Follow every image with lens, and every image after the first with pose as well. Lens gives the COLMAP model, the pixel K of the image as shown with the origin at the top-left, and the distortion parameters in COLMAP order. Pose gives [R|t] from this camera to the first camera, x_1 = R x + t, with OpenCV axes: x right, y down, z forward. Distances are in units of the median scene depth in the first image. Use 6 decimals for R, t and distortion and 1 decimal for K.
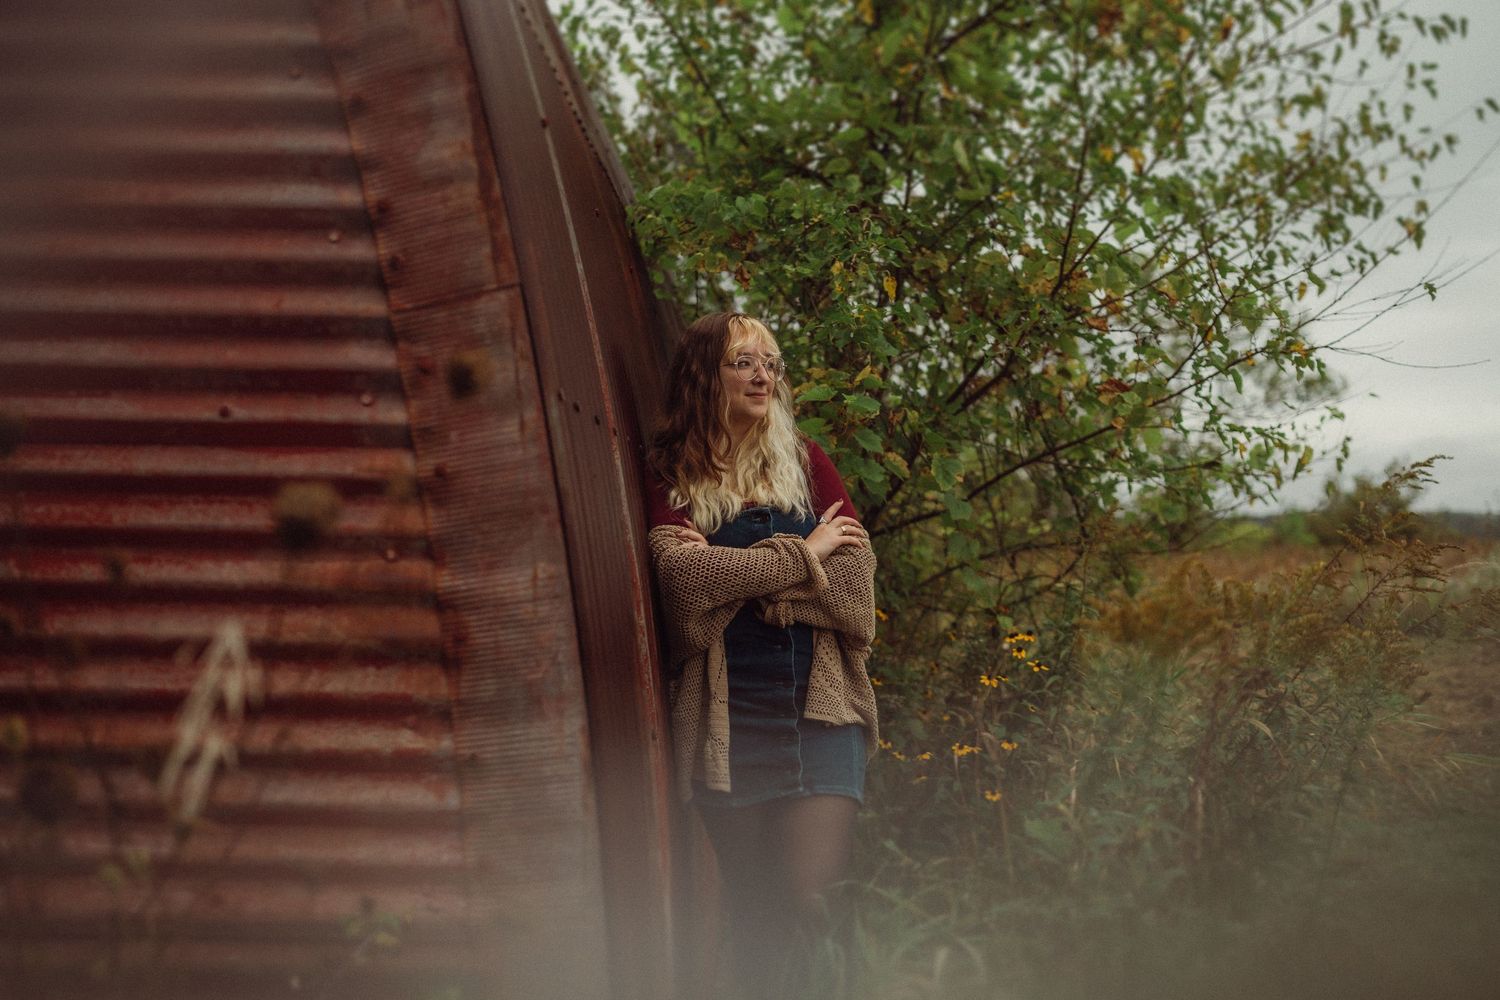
lens RADIAL K [[1496.3, 0, 758.6], [0, 1496.3, 503.1], [0, 0, 1]] dist [0.003199, 0.004742]
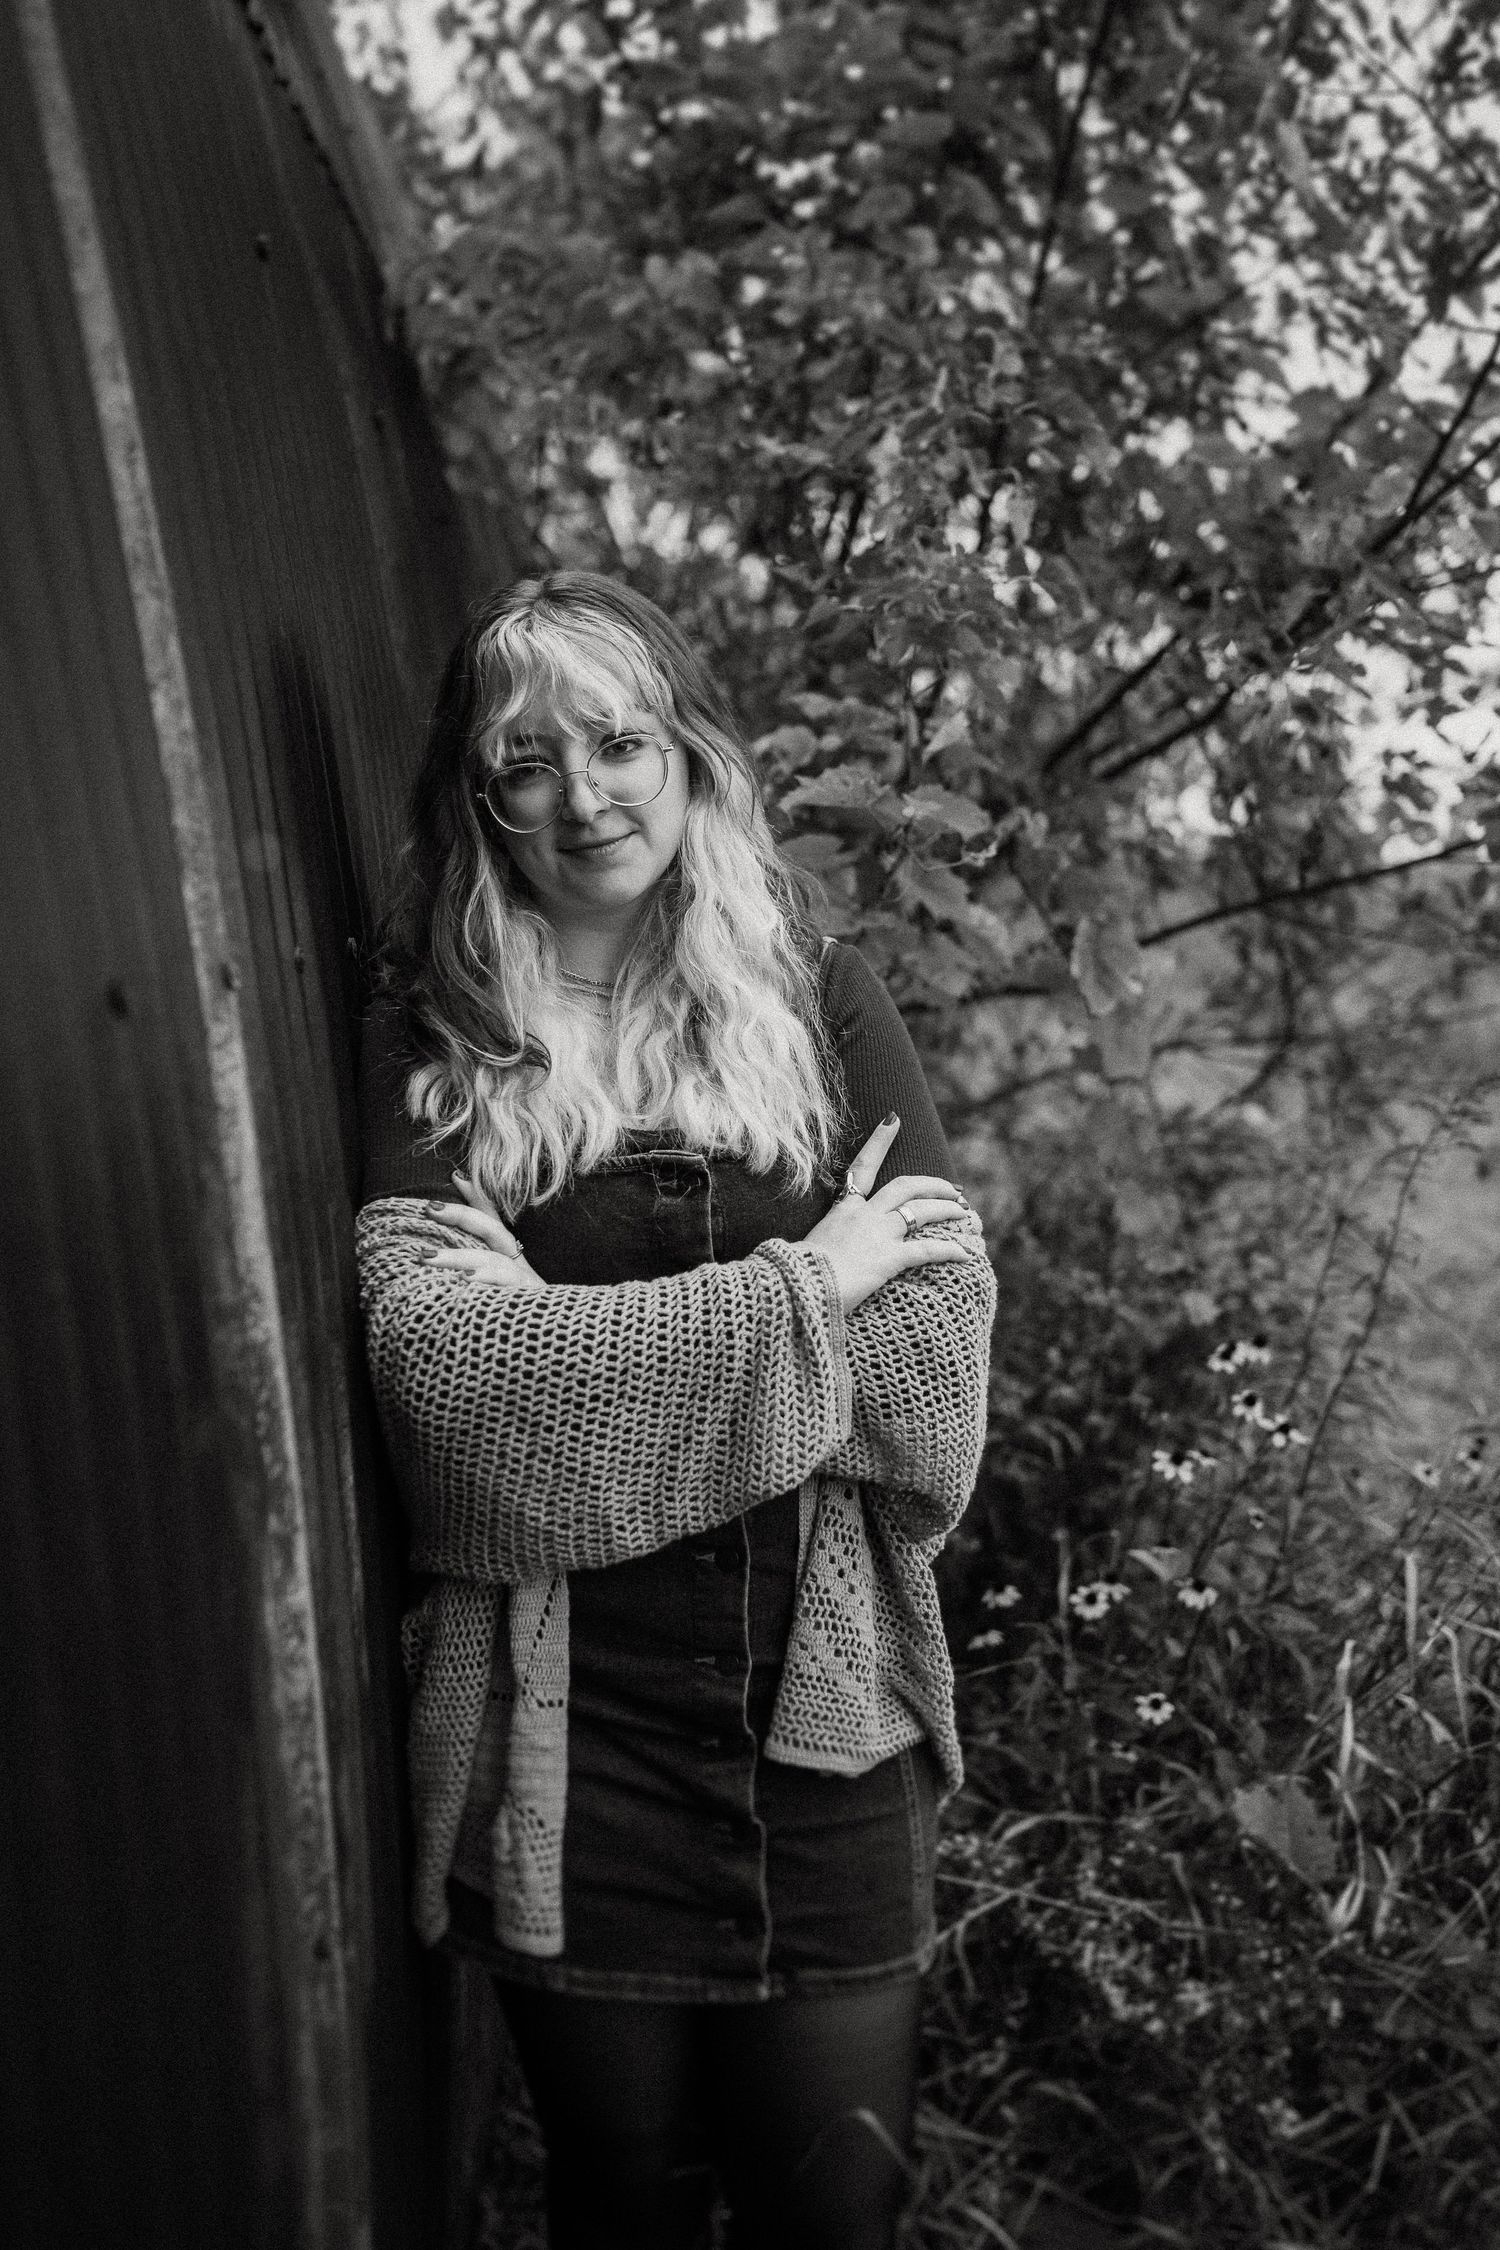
lens RADIAL K [[2197.5, 0, 750.0], [0, 2197.5, 1125.0], [0, 0, 1]] dist [-0.008335, -0.000228]
pose [[0.996951, 0.051656, 0.058485, -0.009679], [-0.059920, 0.986909, 0.149737, -0.064312], [-0.049984, -0.152785, 0.986995, 0.385838]]
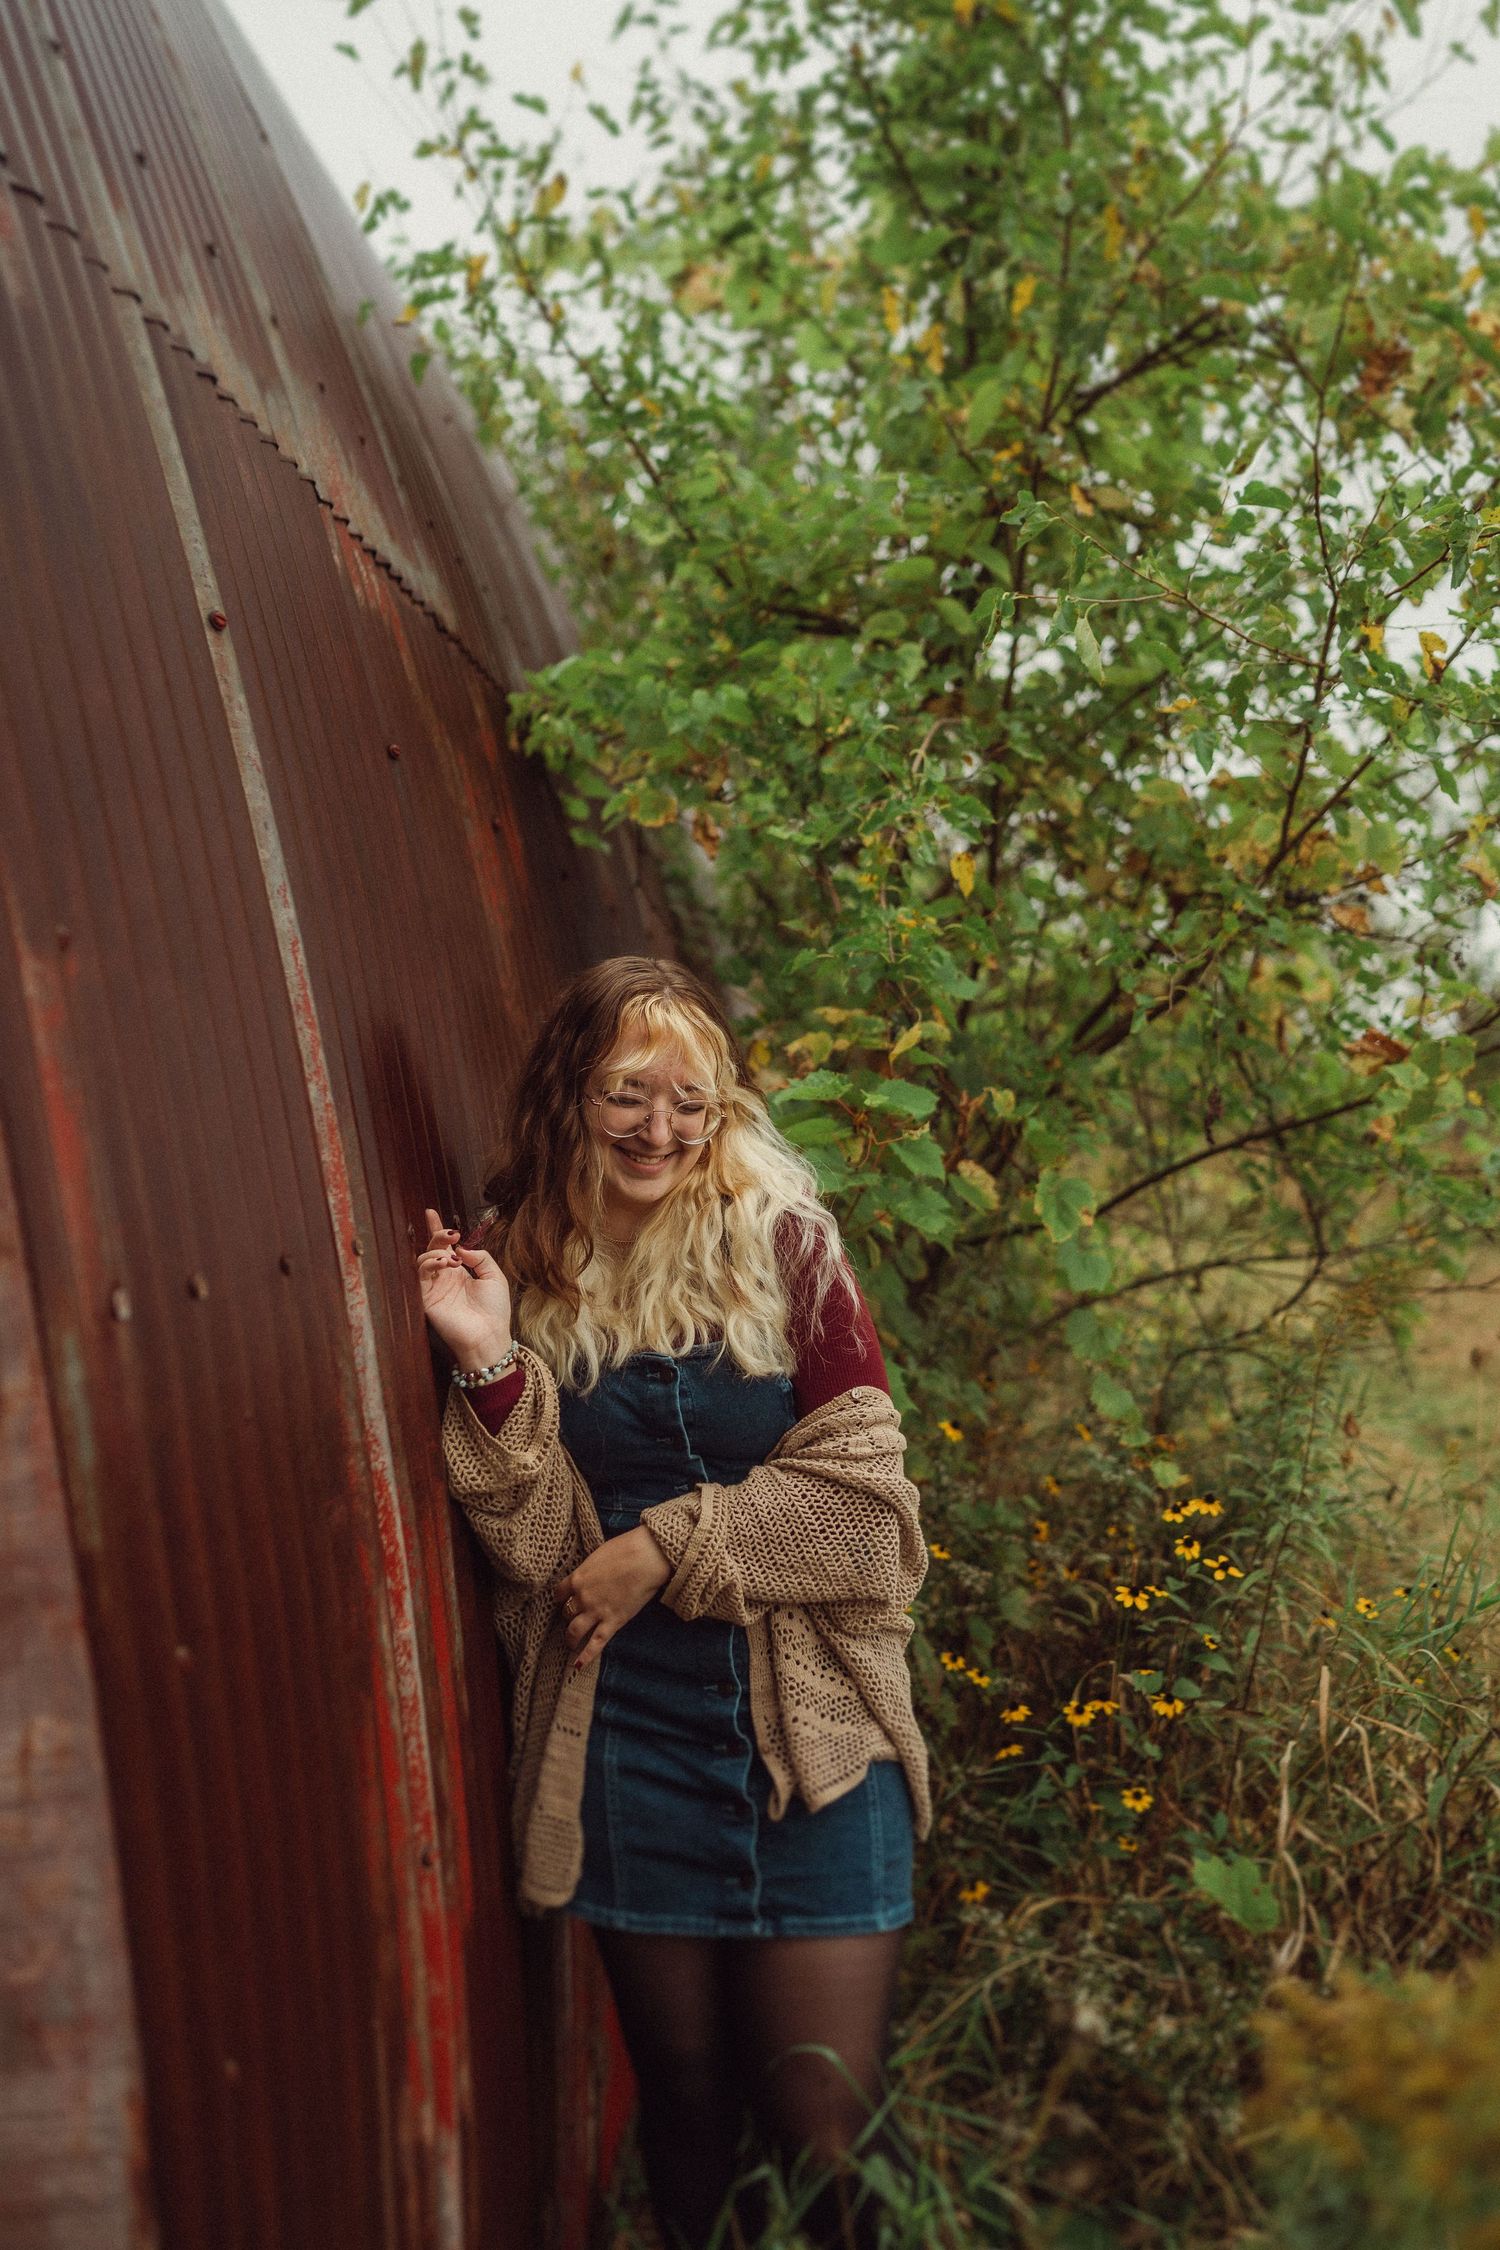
lens RADIAL K [[2197.5, 0, 750.0], [0, 2197.5, 1125.0], [0, 0, 1]] dist [-0.008335, -0.000228]
pose [[0.998929, 0.012935, -0.044428, 0.046727], [-0.010863, 0.998856, 0.046569, -0.087190], [0.044979, -0.046037, 0.997927, 0.196465]]
